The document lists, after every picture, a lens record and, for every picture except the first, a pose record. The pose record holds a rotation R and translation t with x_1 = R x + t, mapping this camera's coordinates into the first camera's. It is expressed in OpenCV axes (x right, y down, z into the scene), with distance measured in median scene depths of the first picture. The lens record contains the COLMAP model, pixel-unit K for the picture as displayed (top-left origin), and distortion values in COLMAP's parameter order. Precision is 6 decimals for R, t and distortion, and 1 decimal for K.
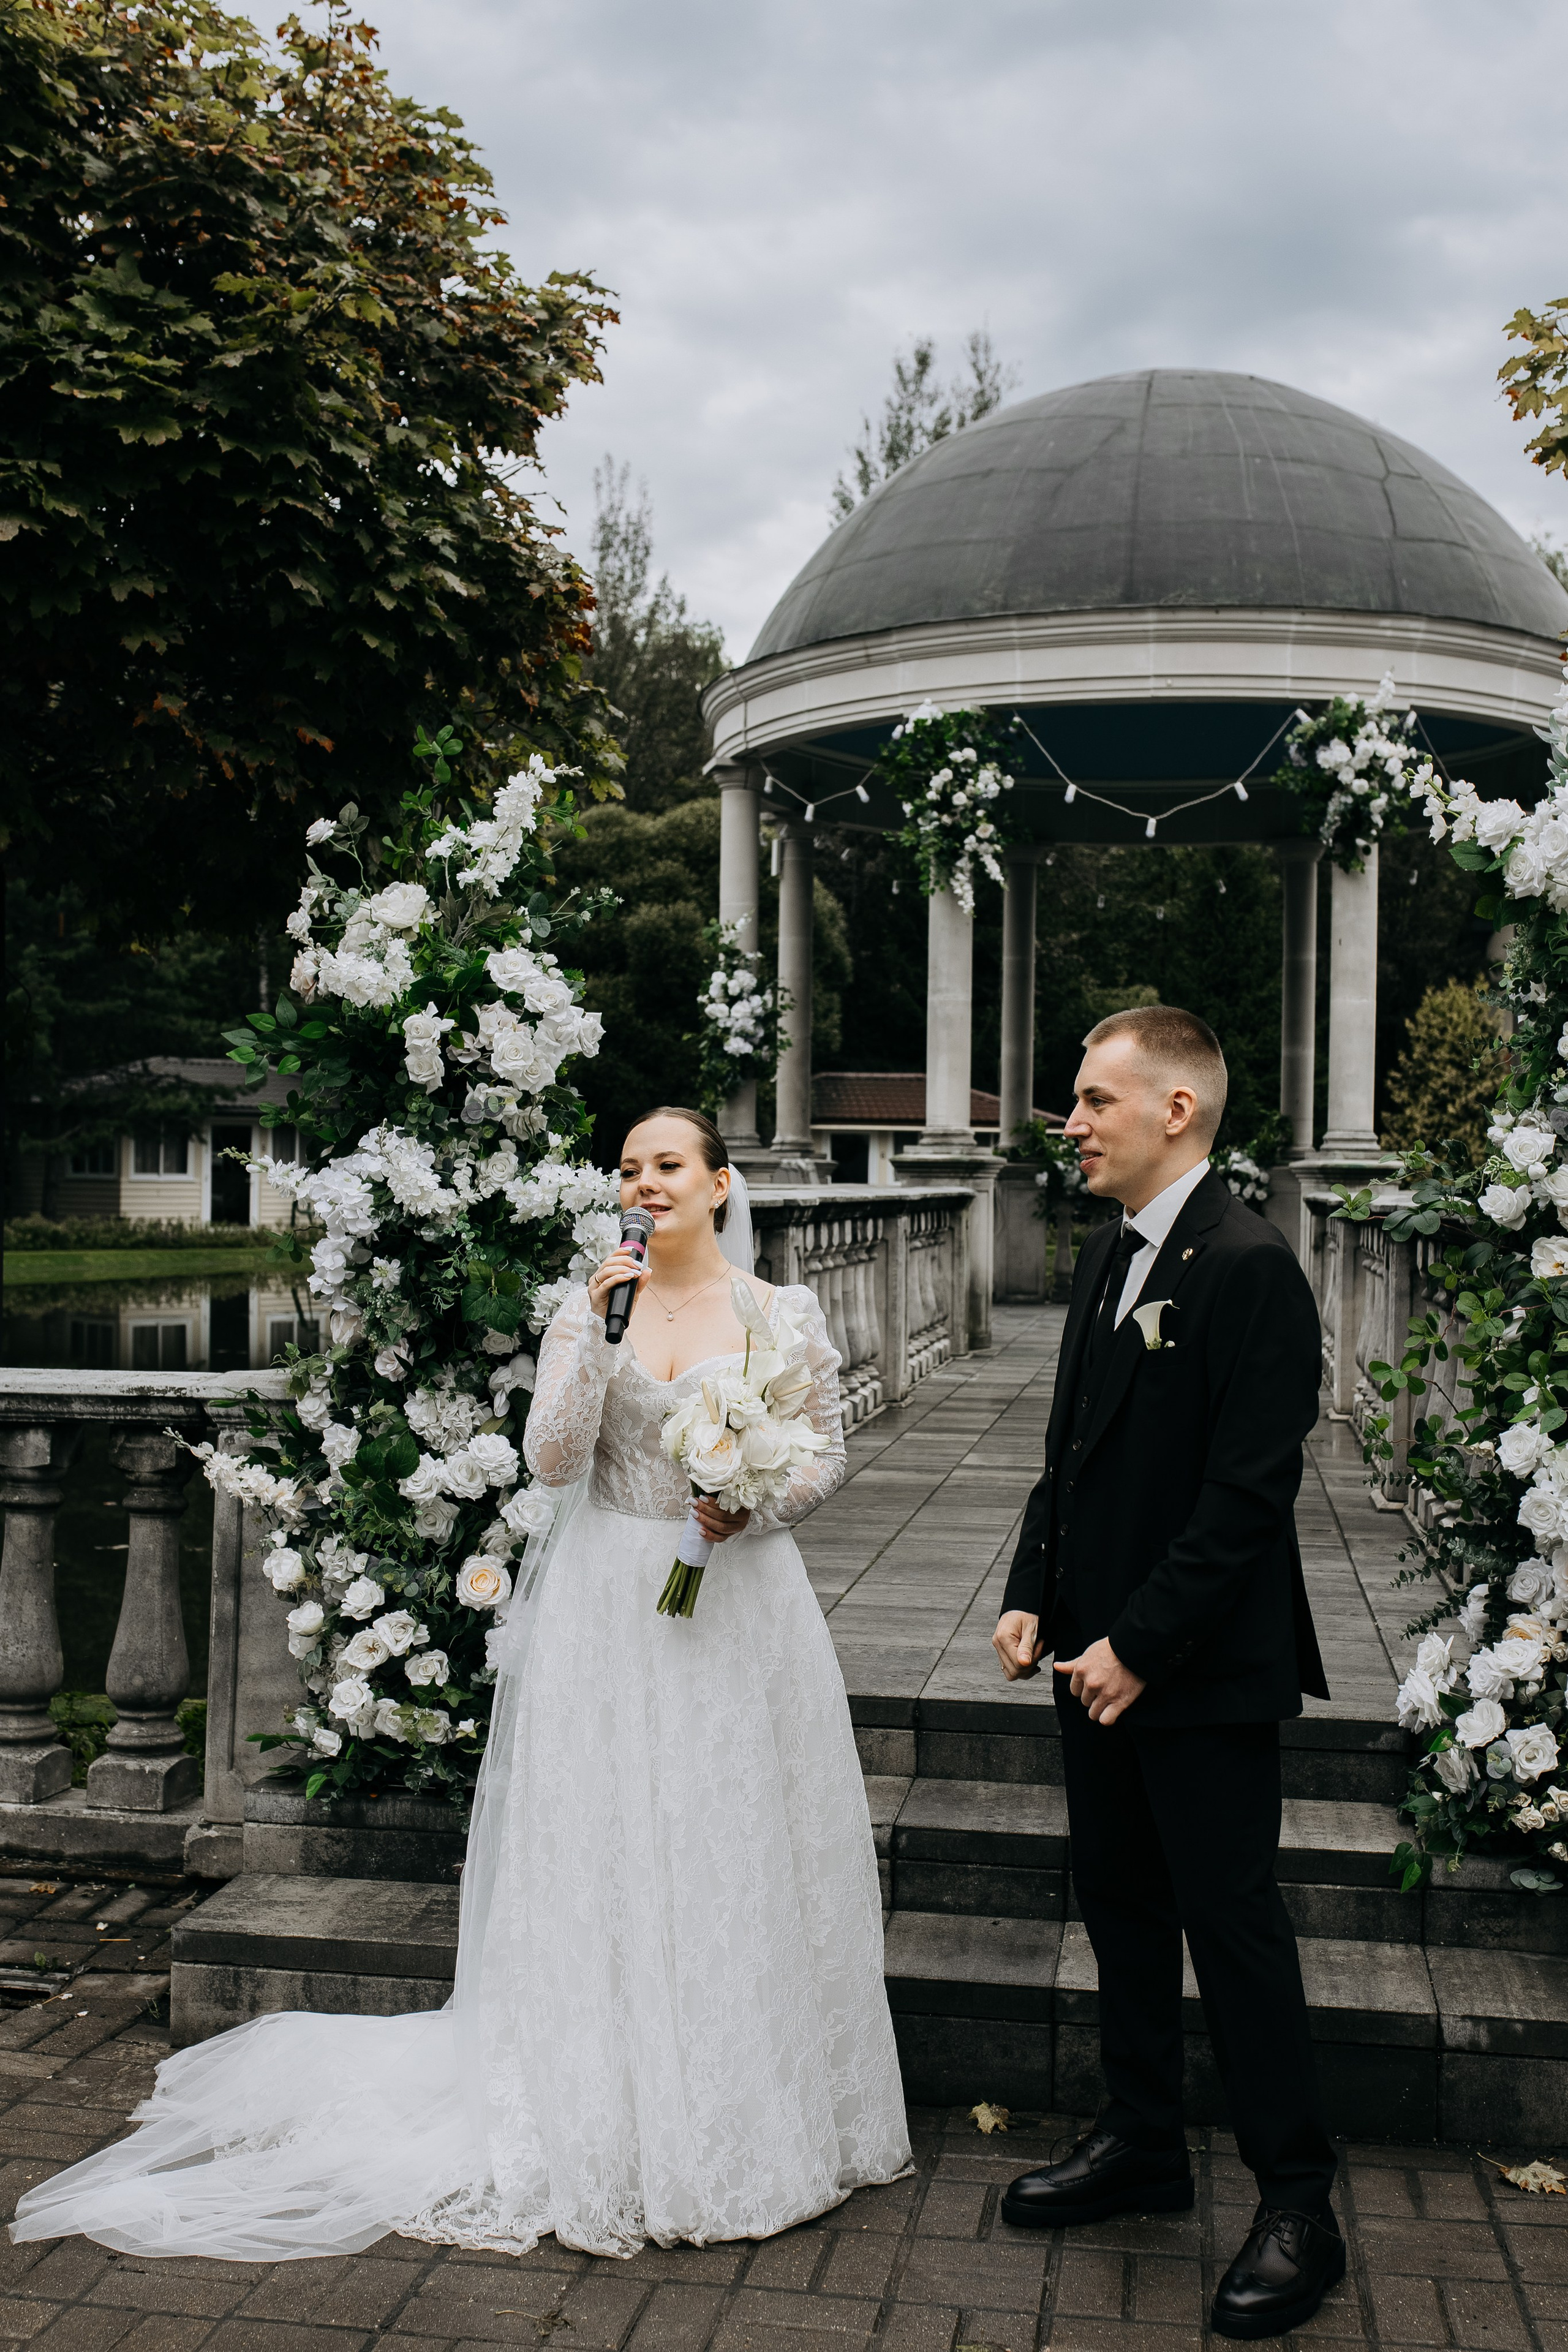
lens RADIAL K [[2475.7, 0, 841.5], [0, 2475.7, 1190.7], [0, 0, 1]] dist [0.011806, 0.000000]
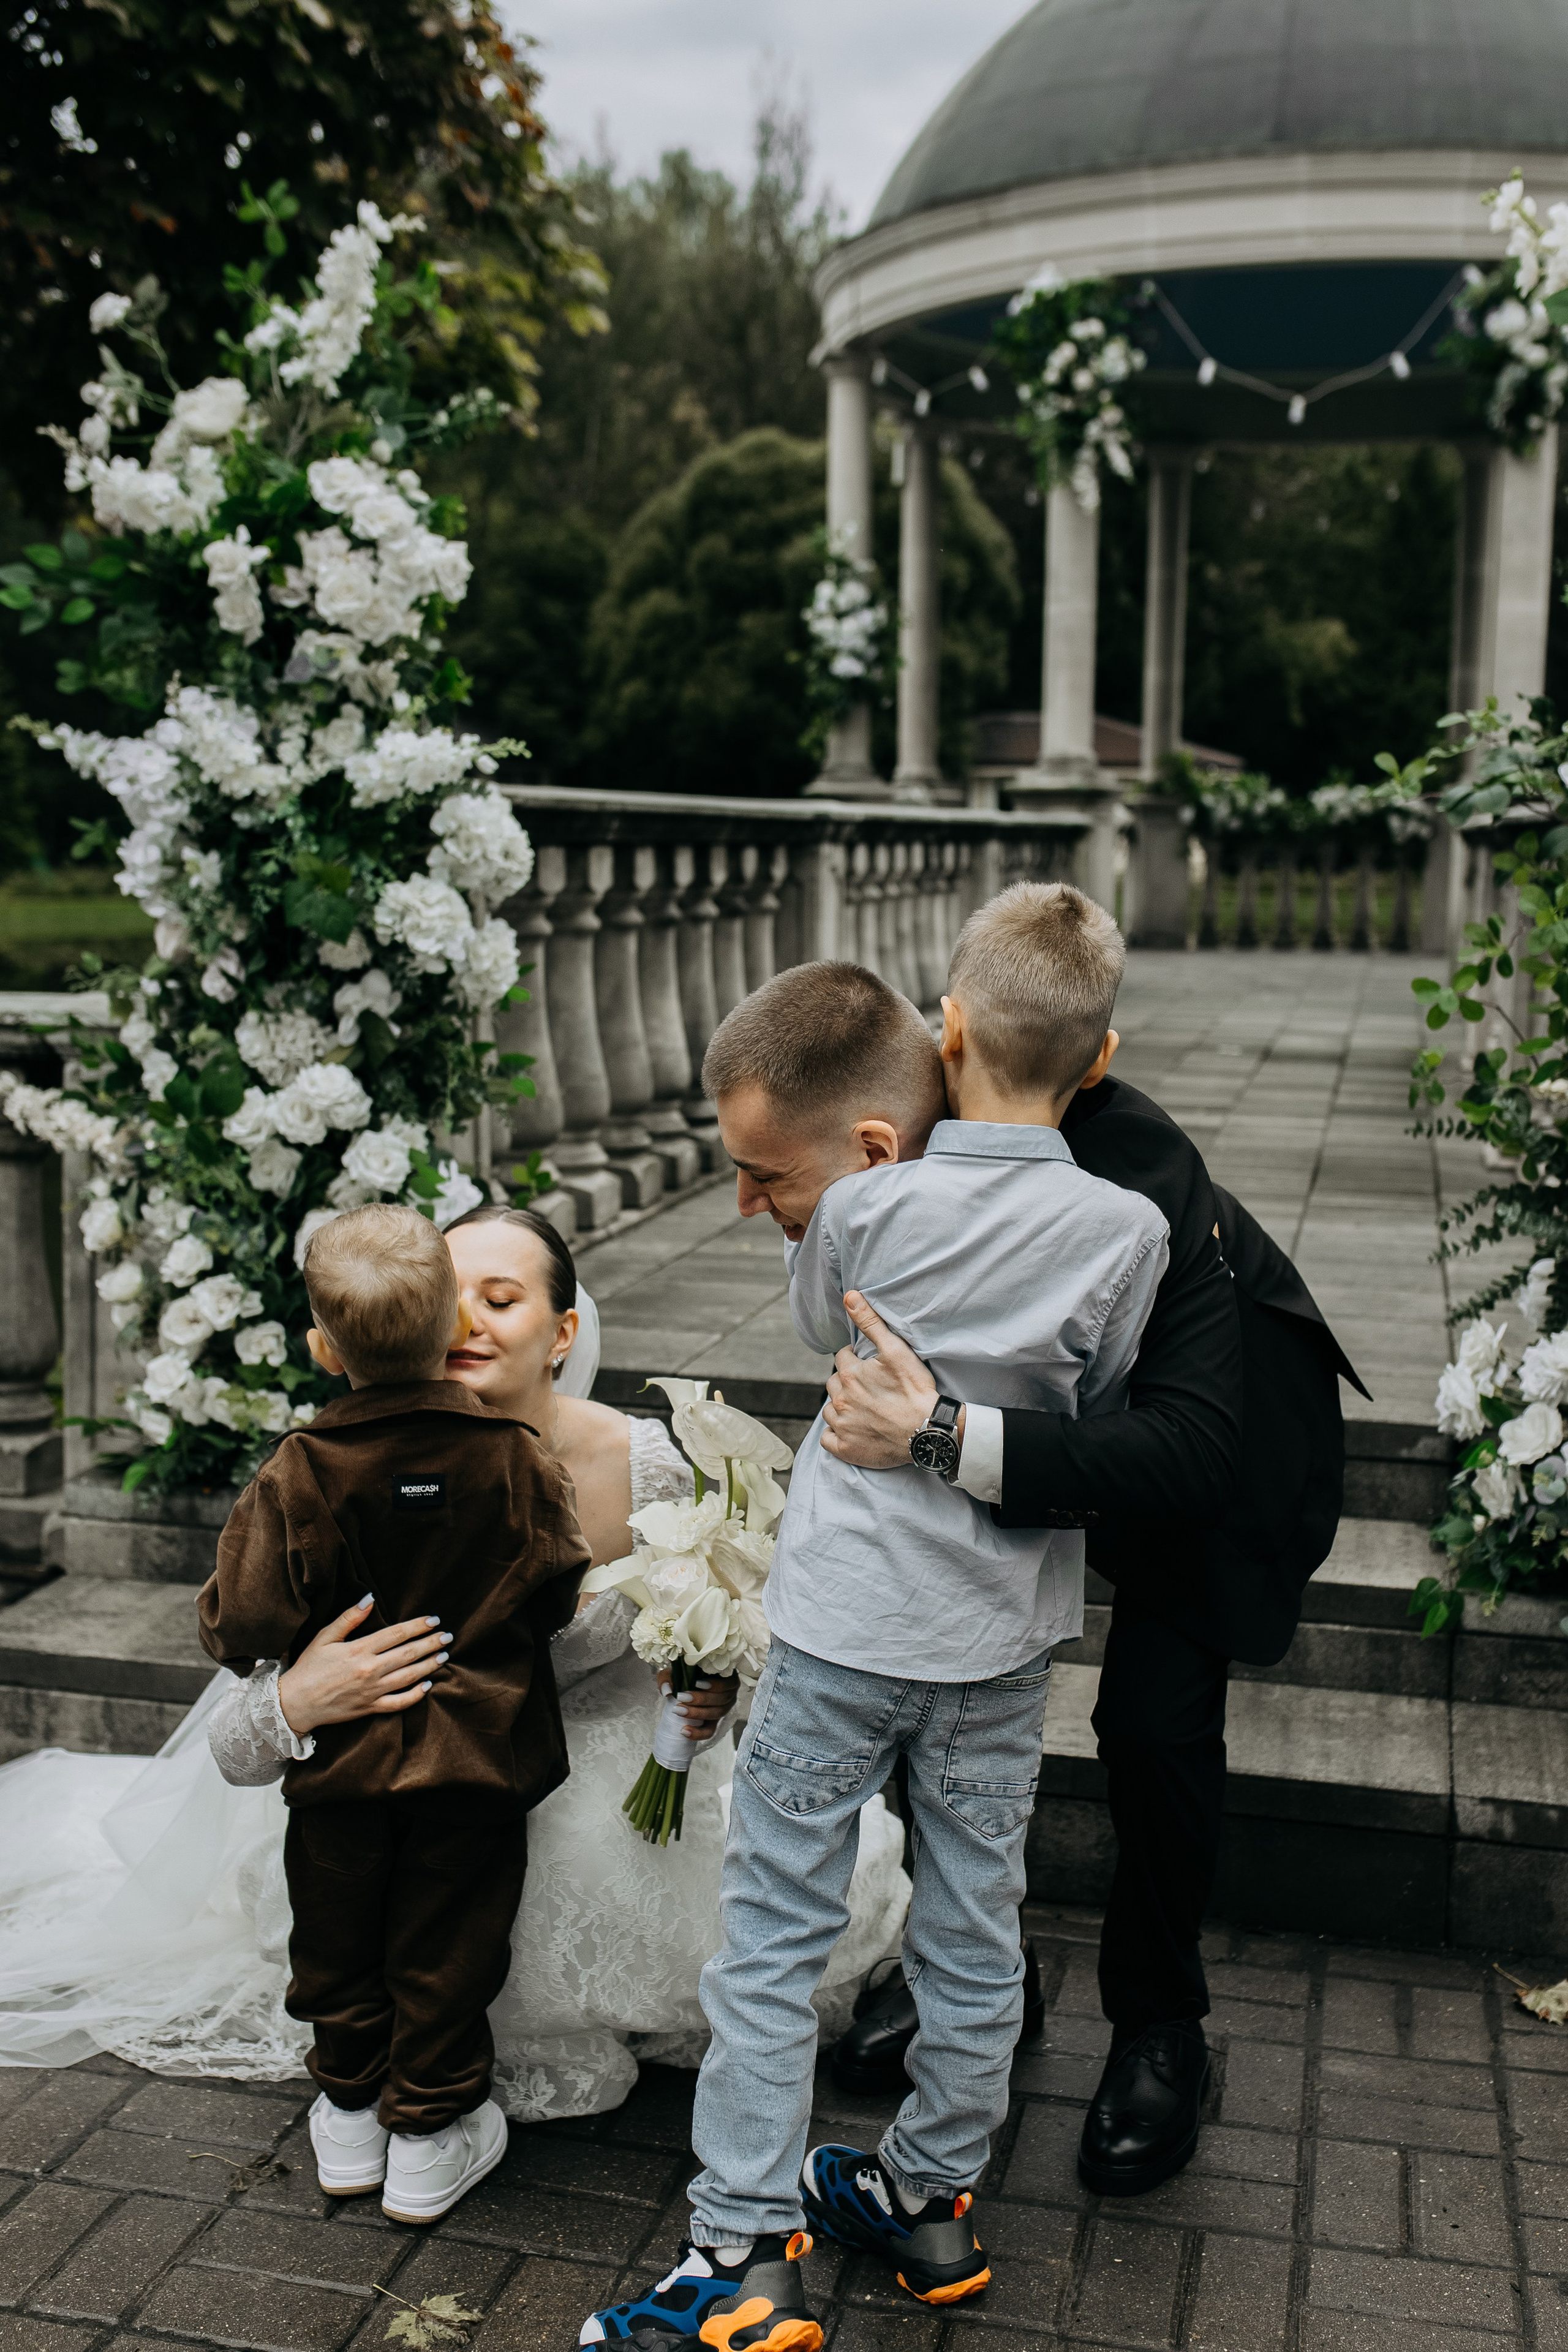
lens RADIAL K [[2475.7, 0, 838.8], [0, 2475.7, 1168.4], [0, 0, 1]] dist [0.011806, 0.000000]
pose [[0.997013, 0.009008, -0.076705, 0.084681], [0.000971, 0.991635, 0.129072, 0.024620], [0.077226, -0.128761, 0.988664, 0.183524]]
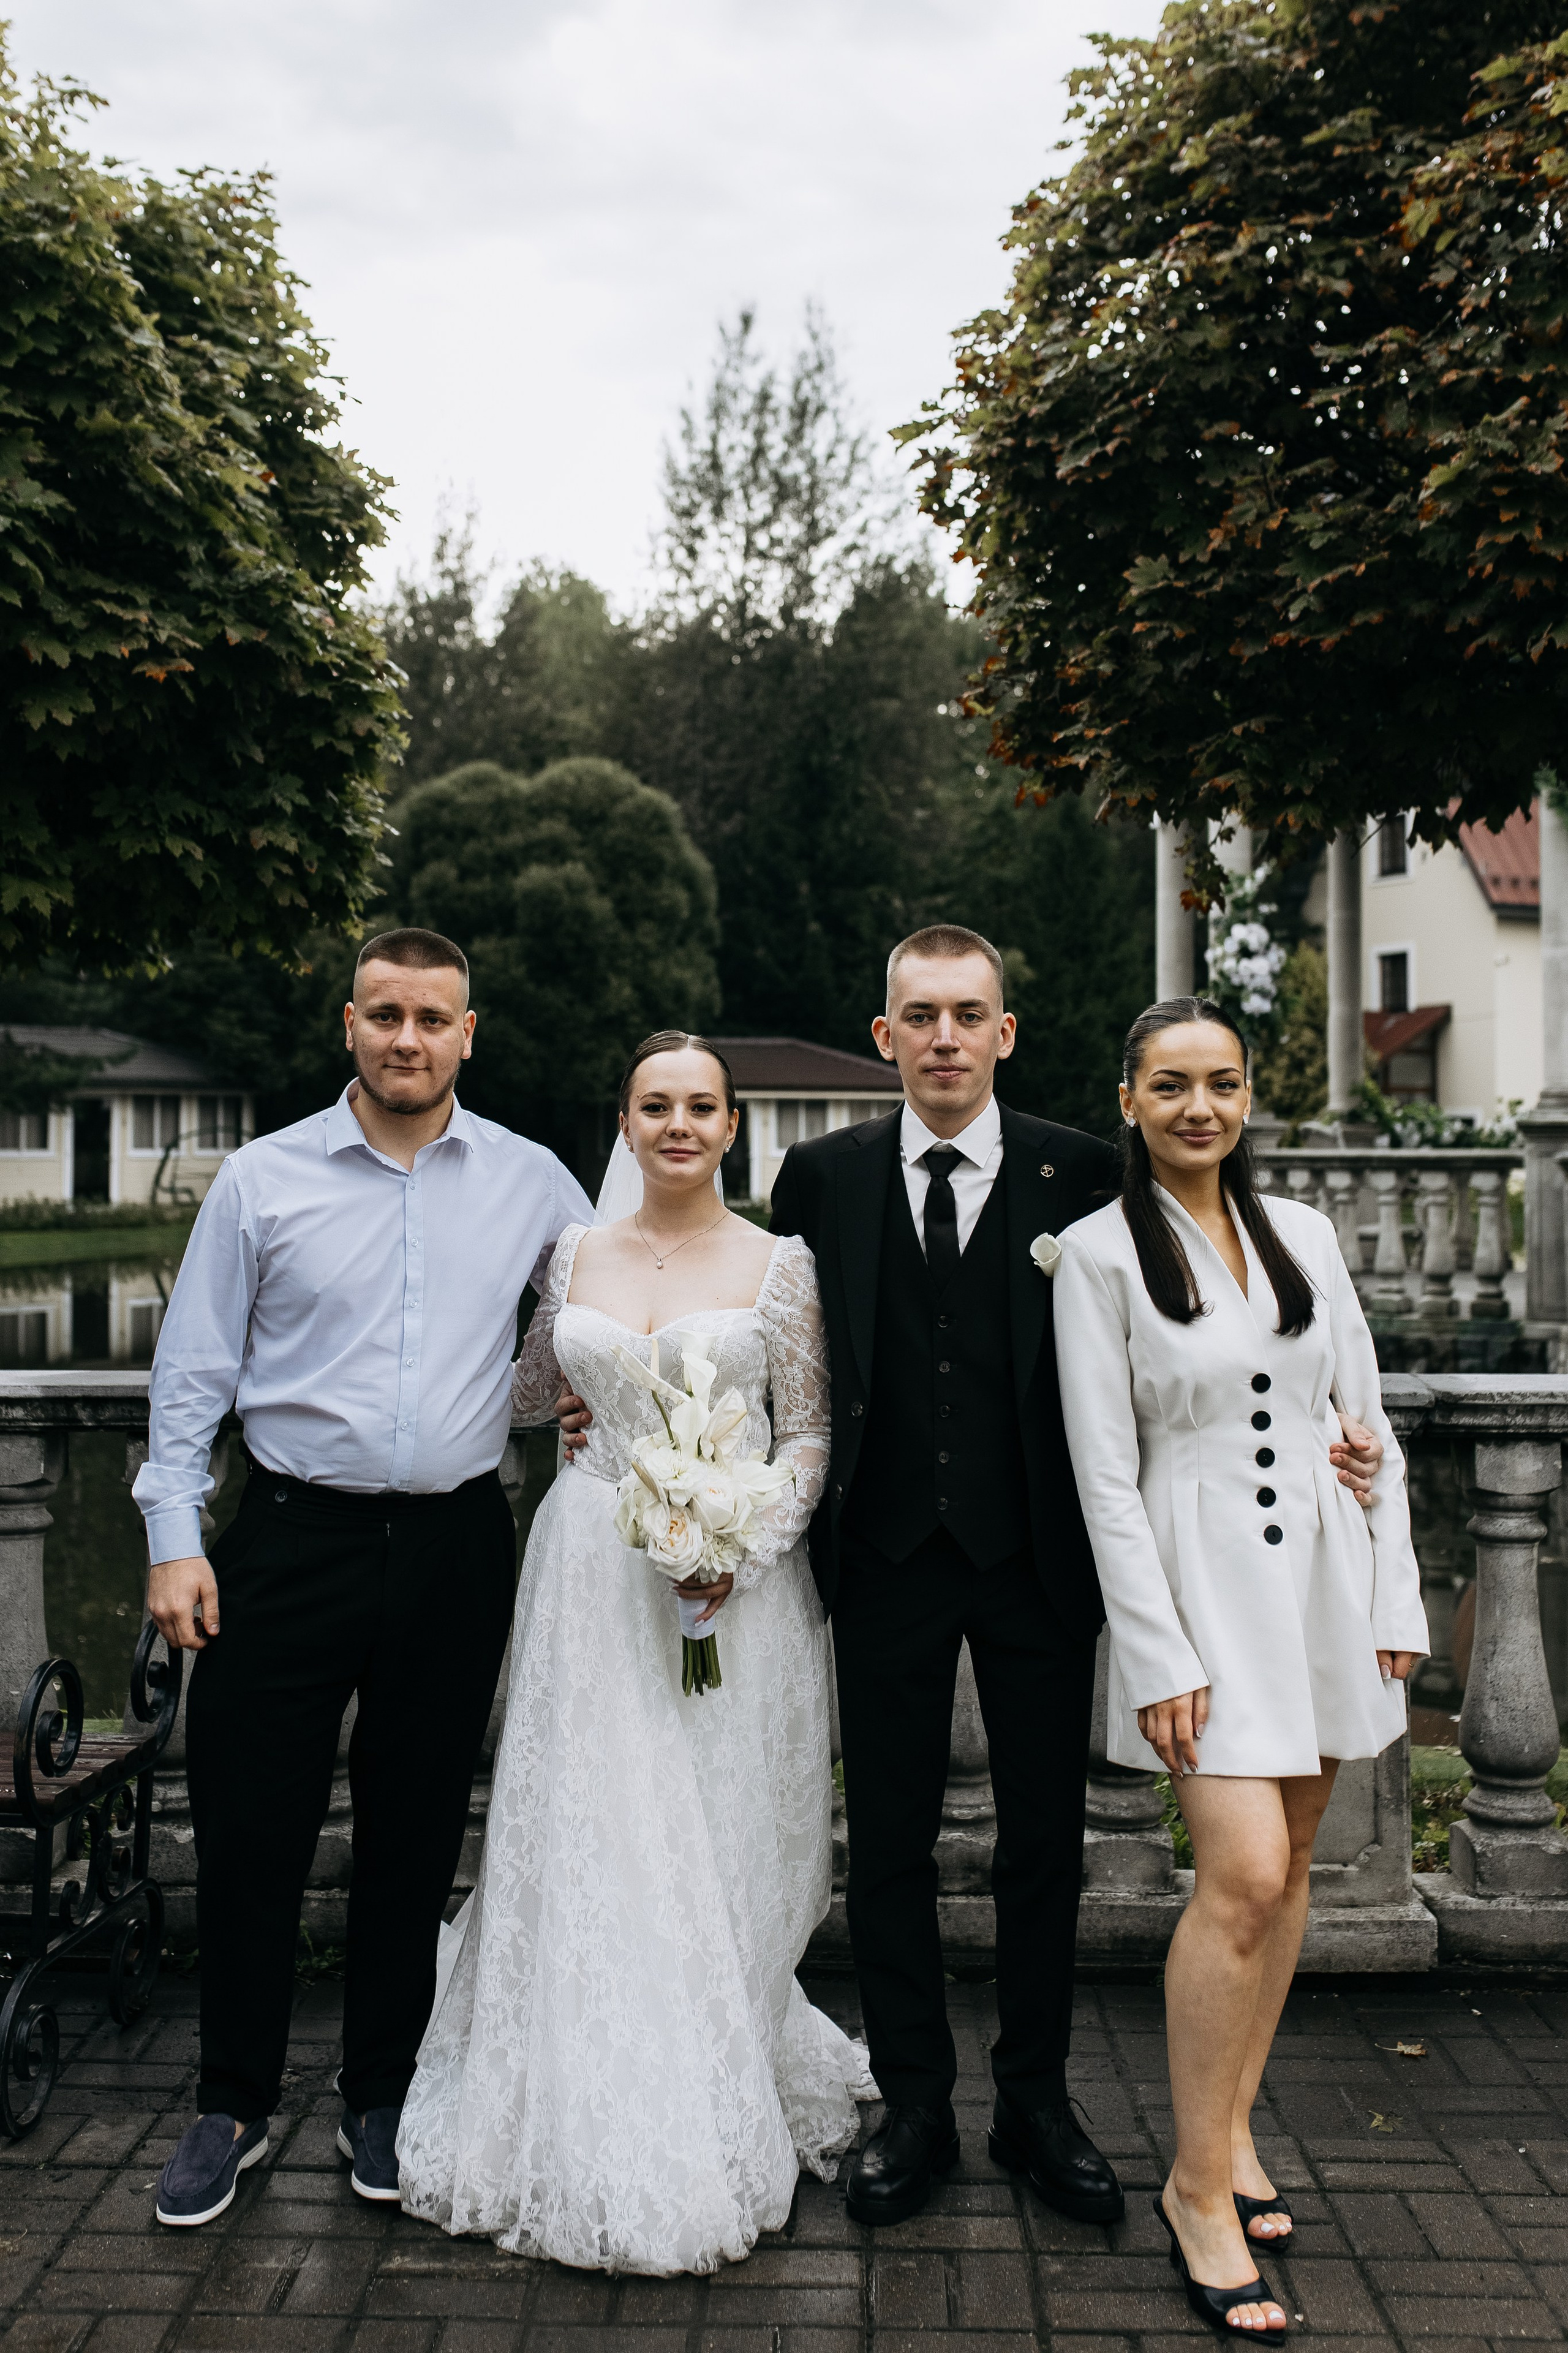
lens RADIAL K [[2476.6, 0, 613.8], [0, 2476.6, 1060.6], [0, 0, 1]] dist [0.011806, 0.000000]
pose [[0.994859, -0.006932, 0.101036, -1.151355], [0.010913, 0.999184, -0.038900, -0.010616], [-0.100684, 0.039802, 0.994122, 0.292183]]
